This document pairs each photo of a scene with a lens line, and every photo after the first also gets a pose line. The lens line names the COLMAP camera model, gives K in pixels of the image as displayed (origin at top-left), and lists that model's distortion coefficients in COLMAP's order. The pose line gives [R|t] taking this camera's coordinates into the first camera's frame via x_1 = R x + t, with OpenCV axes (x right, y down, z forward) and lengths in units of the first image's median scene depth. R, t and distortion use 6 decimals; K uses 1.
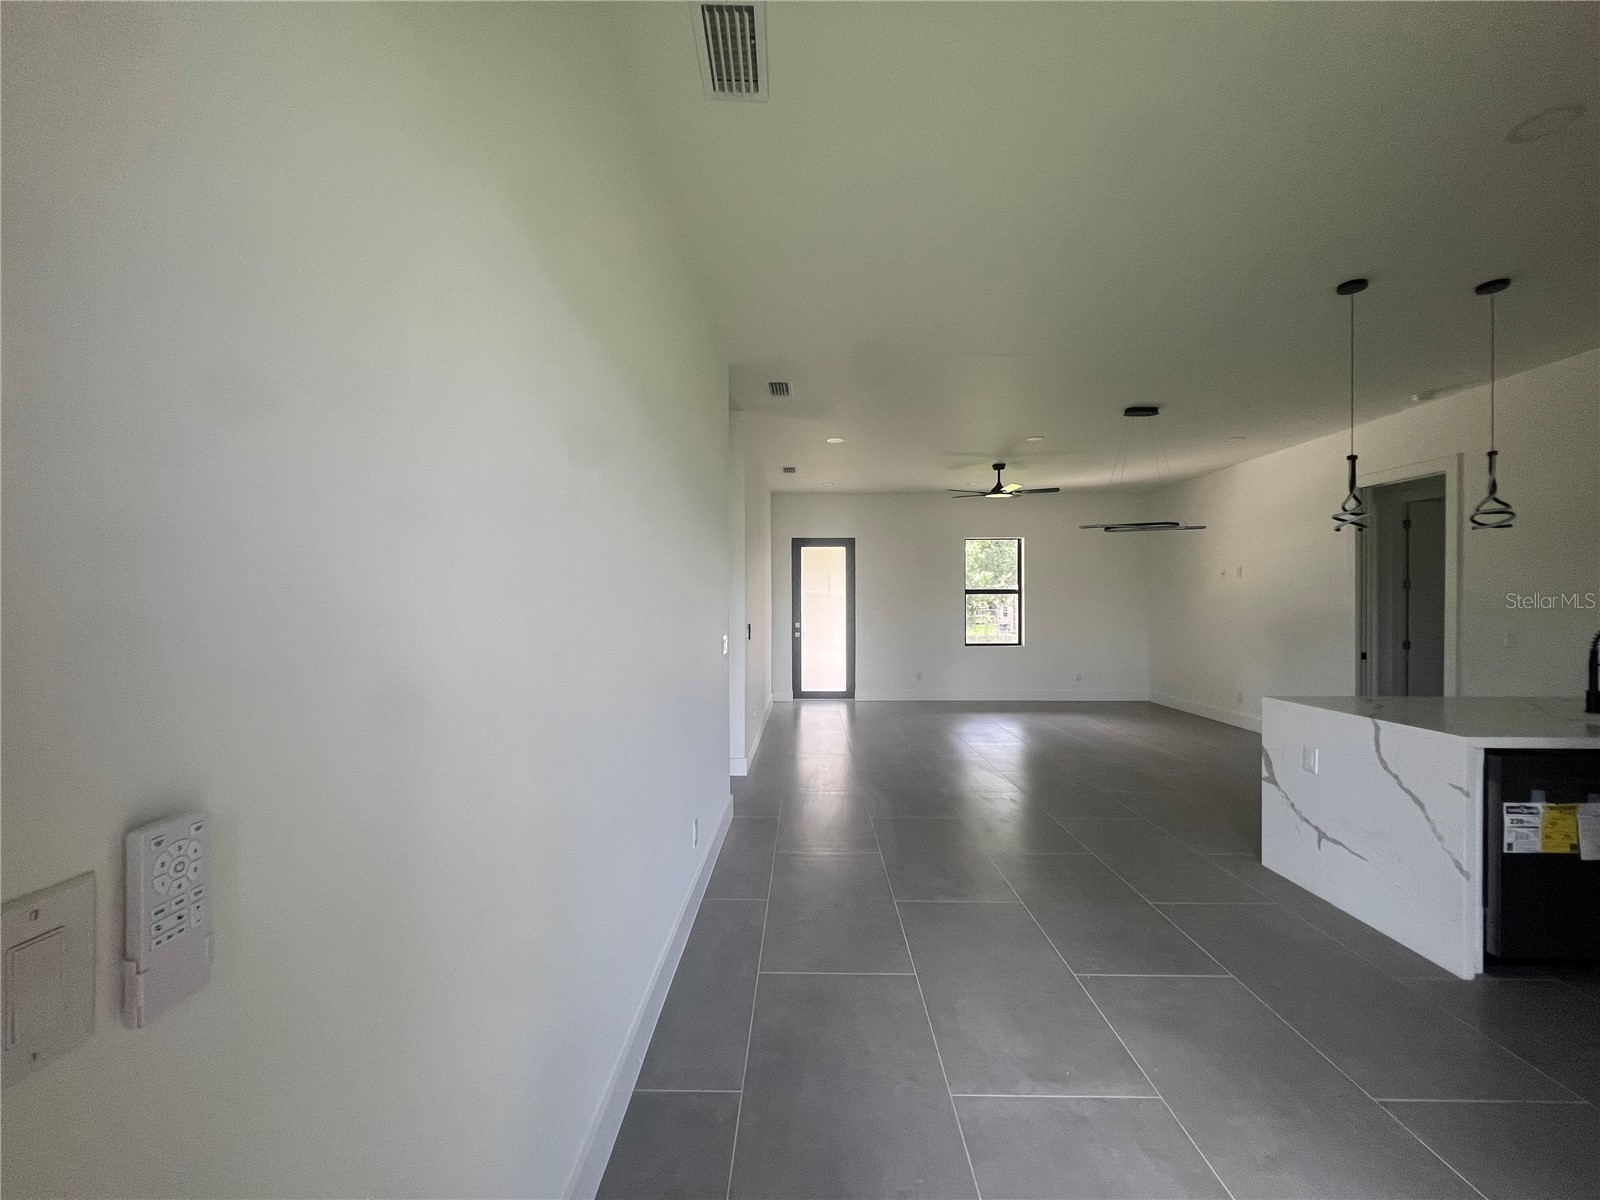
lens RADIAL K [[642.9, 0, 800.0], [0, 642.9, 600.0], [0, 0, 1]] dist [0.000410, -0.000229]
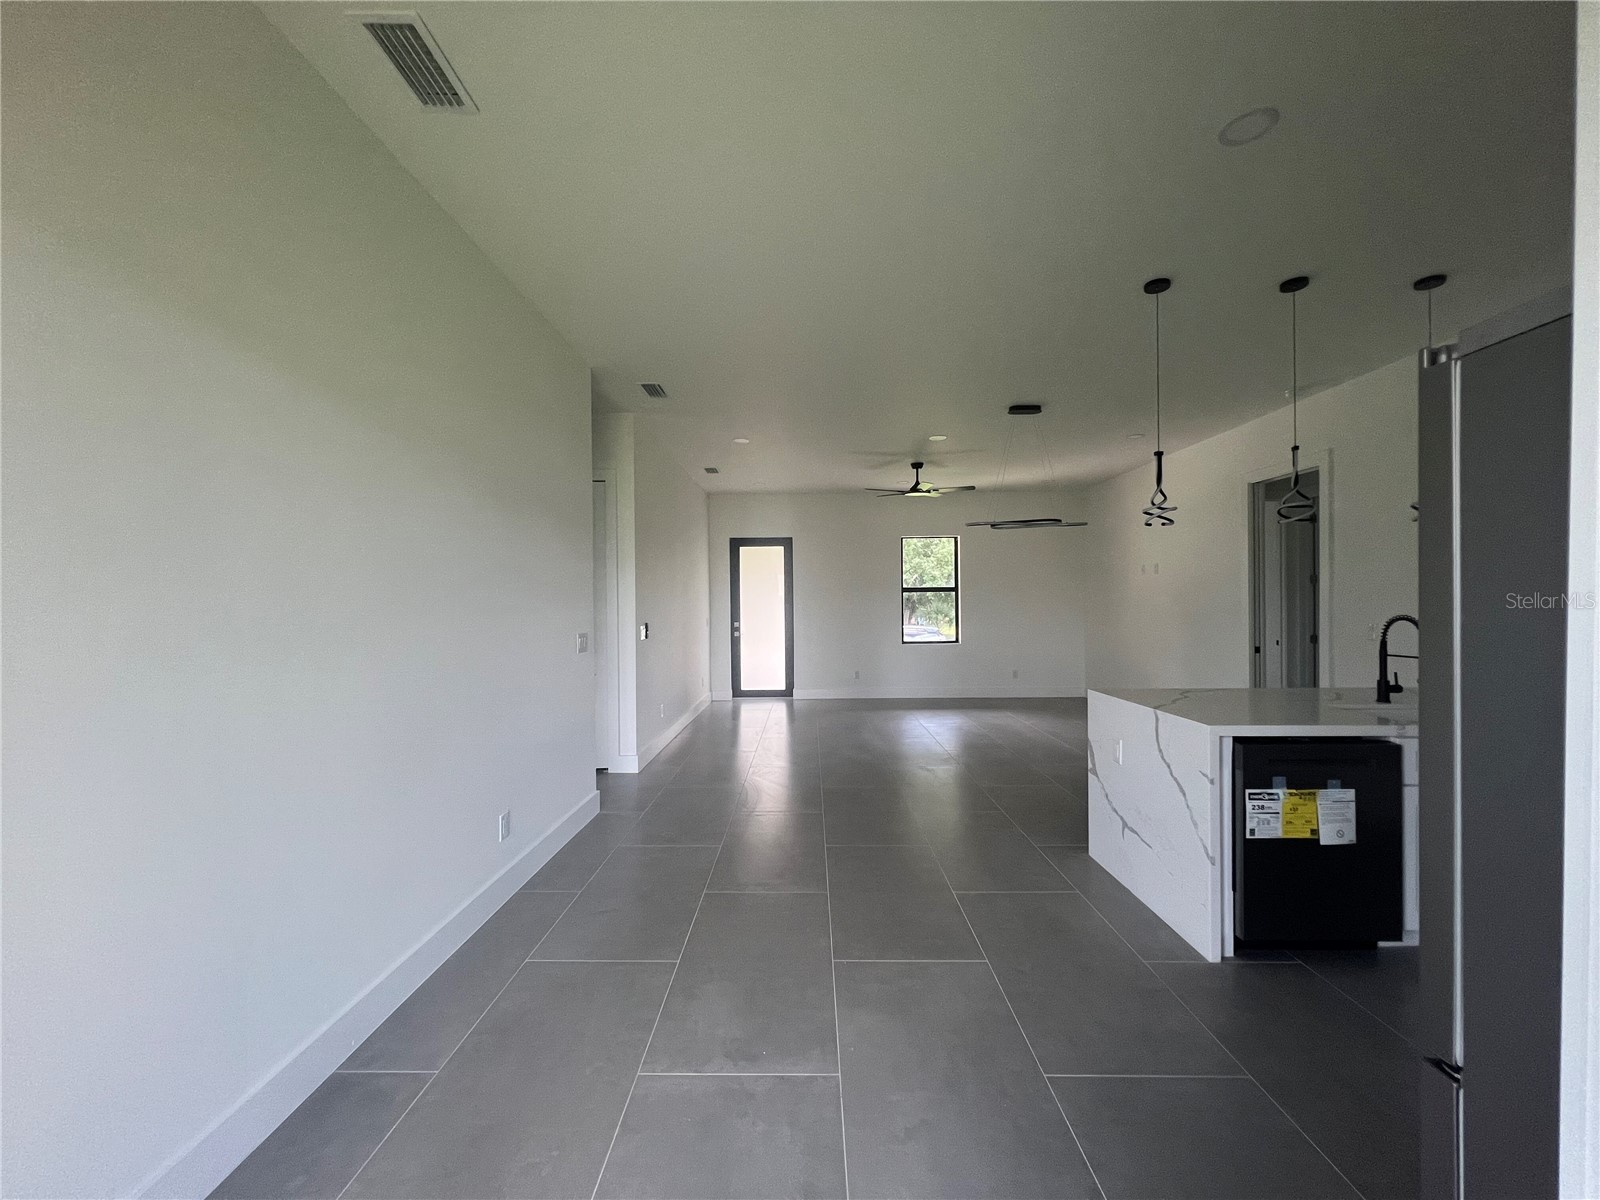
lens RADIAL K [[642.1, 0, 800.0], [0, 642.1, 600.0], [0, 0, 1]] dist [-0.002255, -0.000102]
pose [[0.999965, -0.007773, -0.003112, 0.187787], [0.007771, 0.999969, -0.000800, 0.004331], [0.003119, 0.000776, 0.999995, -0.011205]]
